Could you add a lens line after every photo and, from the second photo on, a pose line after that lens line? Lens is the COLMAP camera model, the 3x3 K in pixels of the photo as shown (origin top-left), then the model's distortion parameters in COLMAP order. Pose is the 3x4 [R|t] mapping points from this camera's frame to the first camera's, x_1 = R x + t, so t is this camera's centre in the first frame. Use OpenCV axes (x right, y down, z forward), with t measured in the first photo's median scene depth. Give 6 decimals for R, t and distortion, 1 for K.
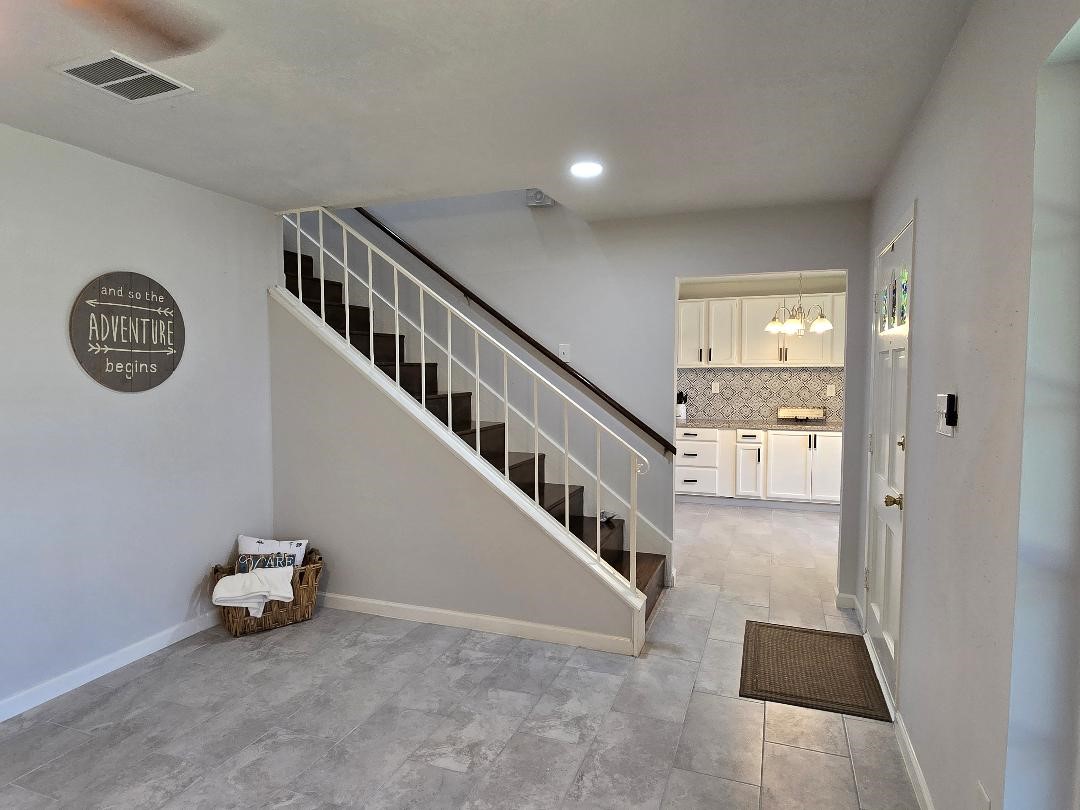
lens RADIAL K [[643.4, 0, 540.0], [0, 643.4, 405.0], [0, 0, 1]] dist [-0.003136, -0.000226]
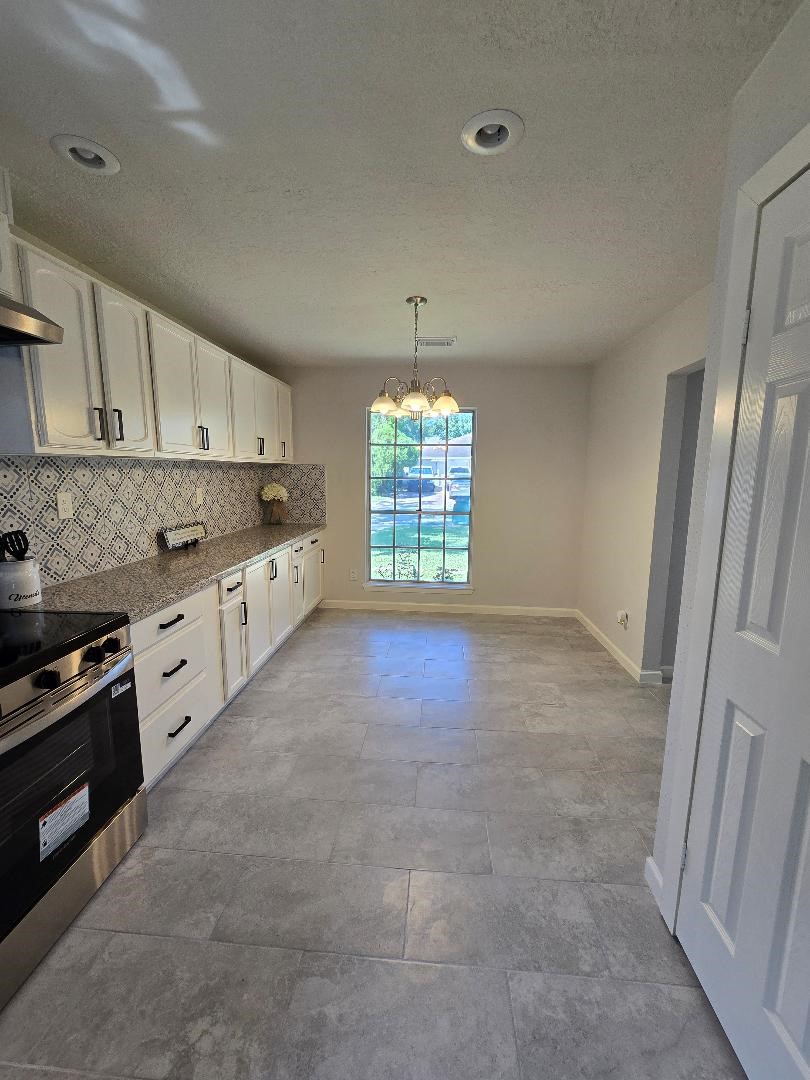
lens RADIAL K [[442.3, 0, 405.0], [0, 442.3, 540.0], [0, 0, 1]] dist [-0.003815, 0.000012]
pose [[-0.267461, -0.147850, 0.952158, -0.064909], [0.042761, 0.985363, 0.165018, -0.044719], [-0.962619, 0.084852, -0.257224, 0.907172]]
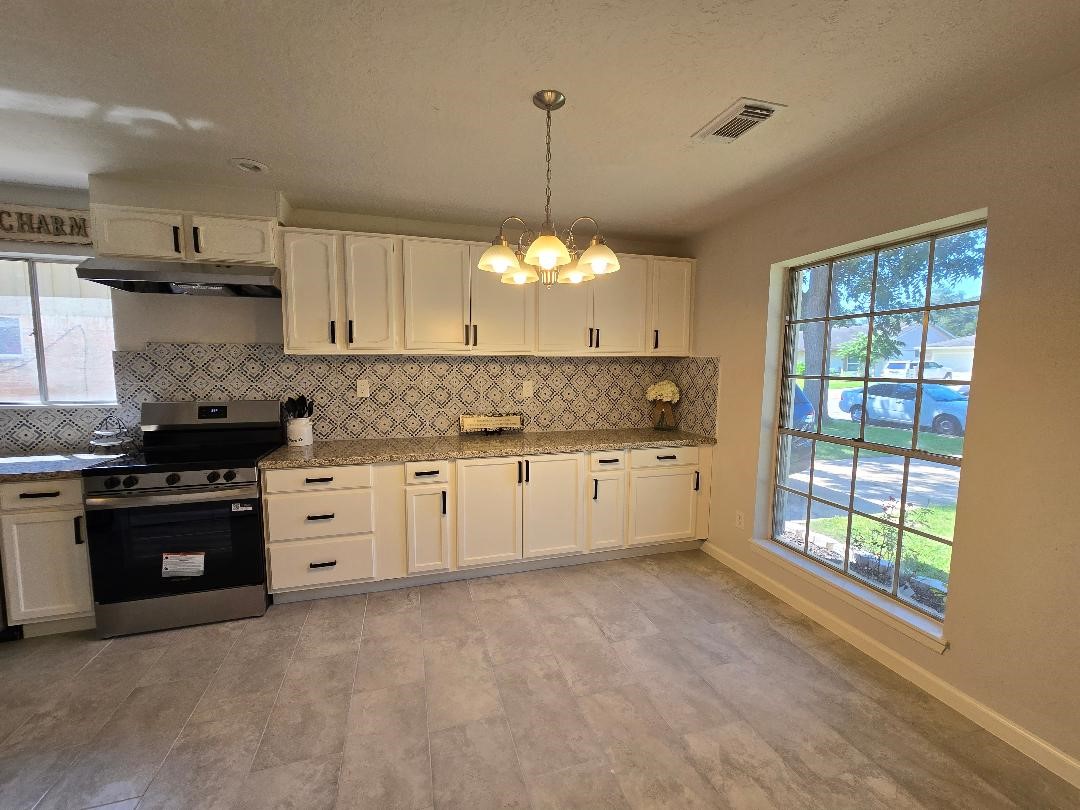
lens RADIAL K [[442.3, 0, 538.7], [0, 442.3, 407.5], [0, 0, 1]] dist [-0.003815, 0.000012]
pose [[0.797337, -0.052734, 0.601226, 0.159396], [0.023959, 0.998156, 0.055775, -0.029335], [-0.603059, -0.030067, 0.797130, 0.589221]]
